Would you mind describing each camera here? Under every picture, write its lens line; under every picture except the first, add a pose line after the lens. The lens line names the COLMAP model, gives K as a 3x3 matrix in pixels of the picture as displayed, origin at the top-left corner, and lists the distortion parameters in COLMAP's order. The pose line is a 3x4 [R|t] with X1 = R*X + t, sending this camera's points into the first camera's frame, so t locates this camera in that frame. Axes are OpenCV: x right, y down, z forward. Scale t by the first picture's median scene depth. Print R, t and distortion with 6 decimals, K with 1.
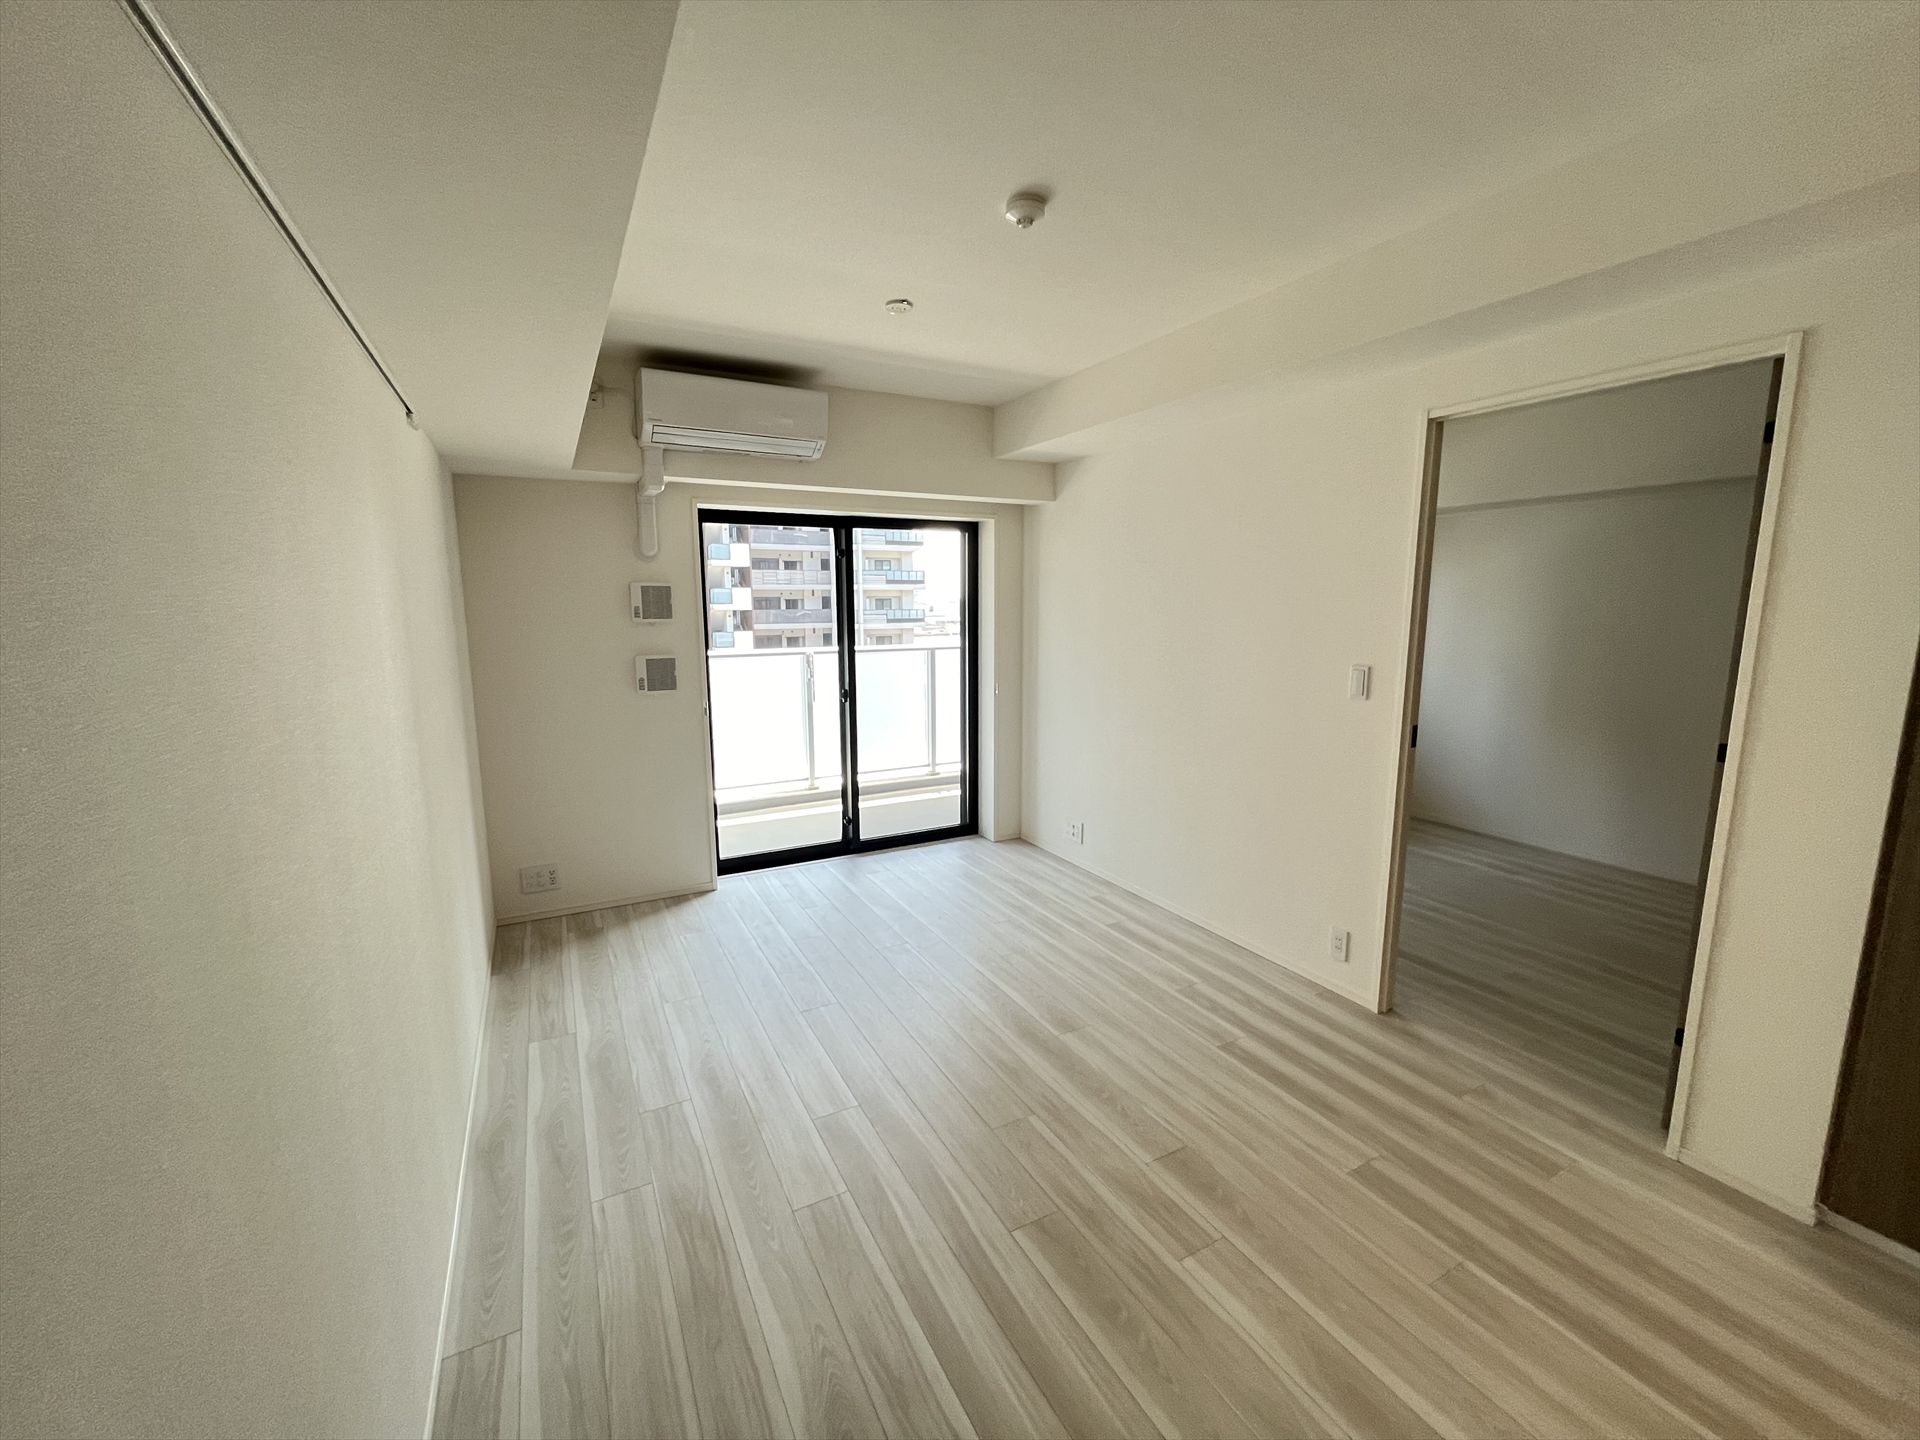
lens RADIAL K [[769.0, 0, 960.2], [0, 769.0, 717.8], [0, 0, 1]] dist [-0.003975, 0.000787]
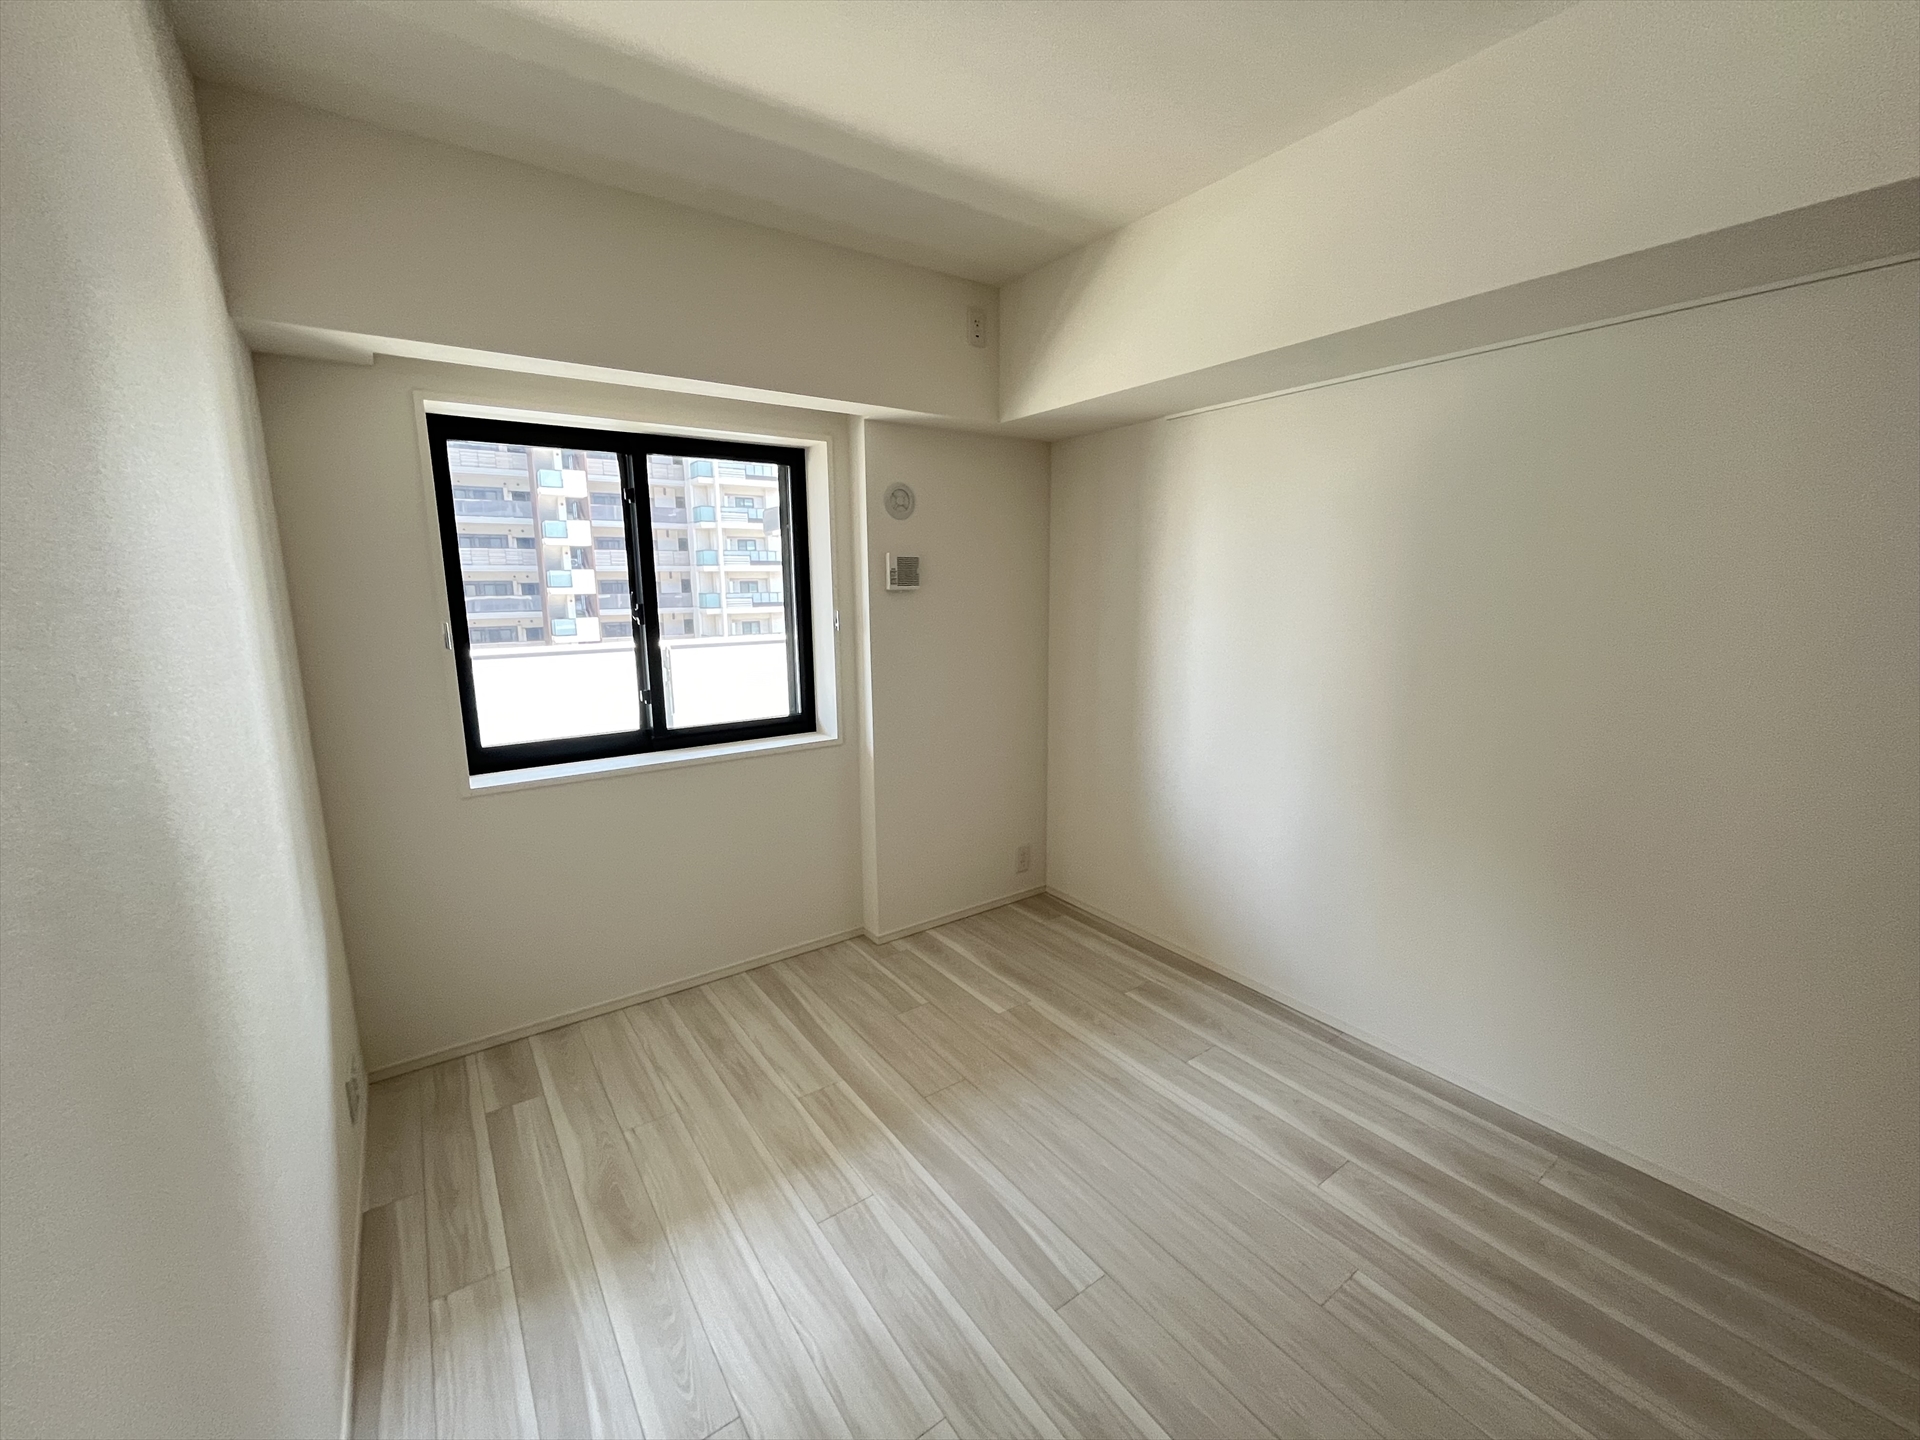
lens RADIAL K [[769.0, 0, 963.7], [0, 769.0, 712.5], [0, 0, 1]] dist [-0.003975, 0.000787]
pose [[0.991042, -0.026469, 0.130900, 0.711520], [0.024356, 0.999546, 0.017716, -0.132568], [-0.131310, -0.014369, 0.991237, 0.900512]]
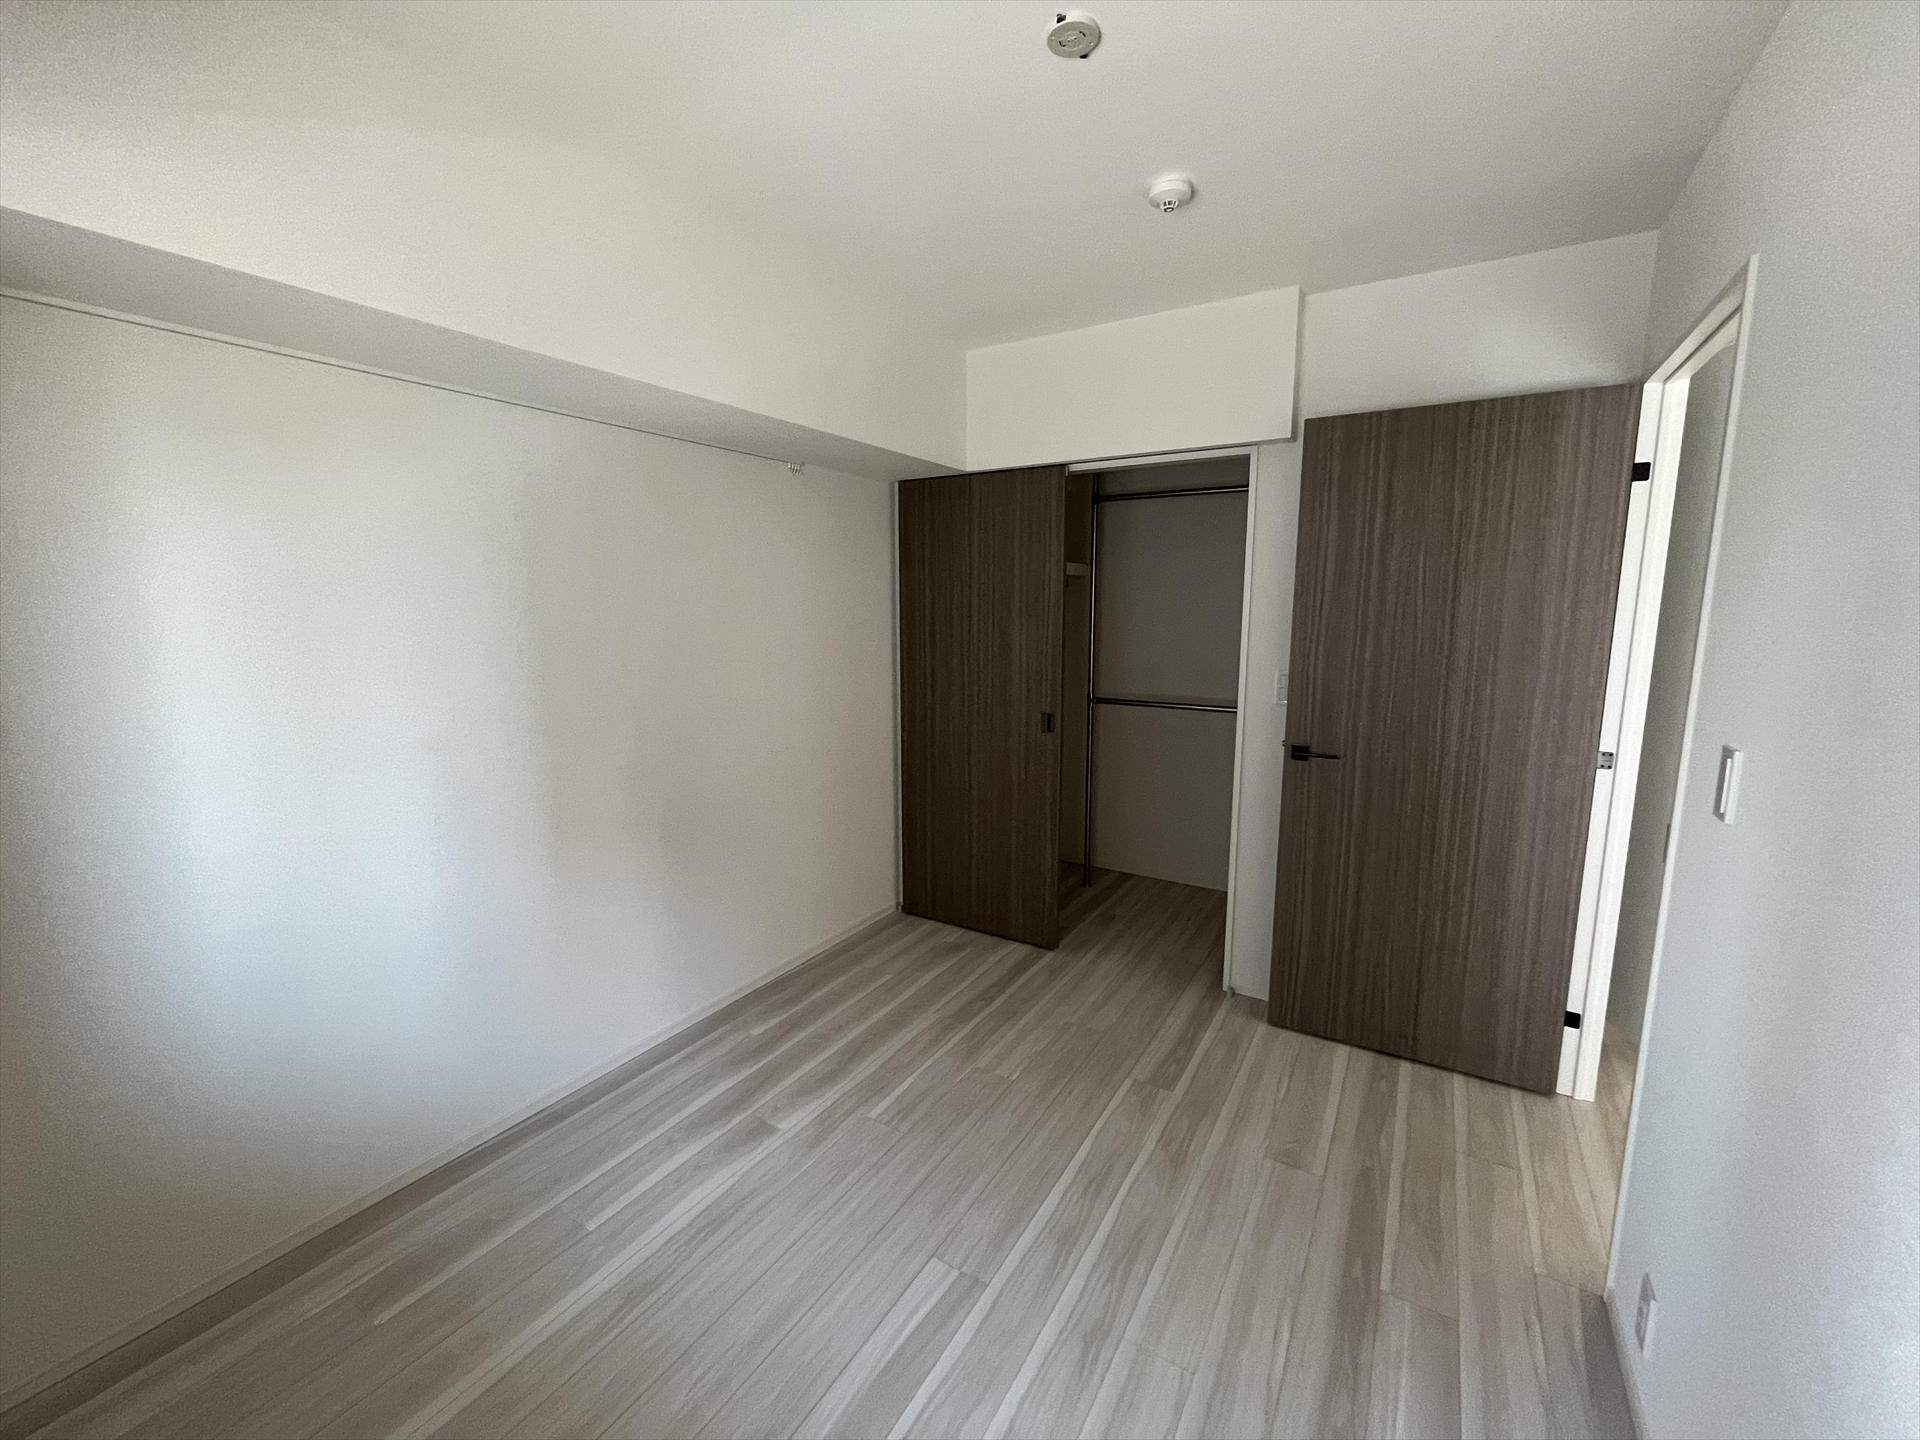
lens RADIAL K [[769.0, 0, 962.2], [0, 769.0, 713.2], [0, 0, 1]] dist [-0.003975, 0.000787]
pose [[-0.493895, -0.117146, 0.861594, 0.370139], [0.137659, 0.967852, 0.210505, -0.255771], [-0.858556, 0.222574, -0.461891, 1.660038]]
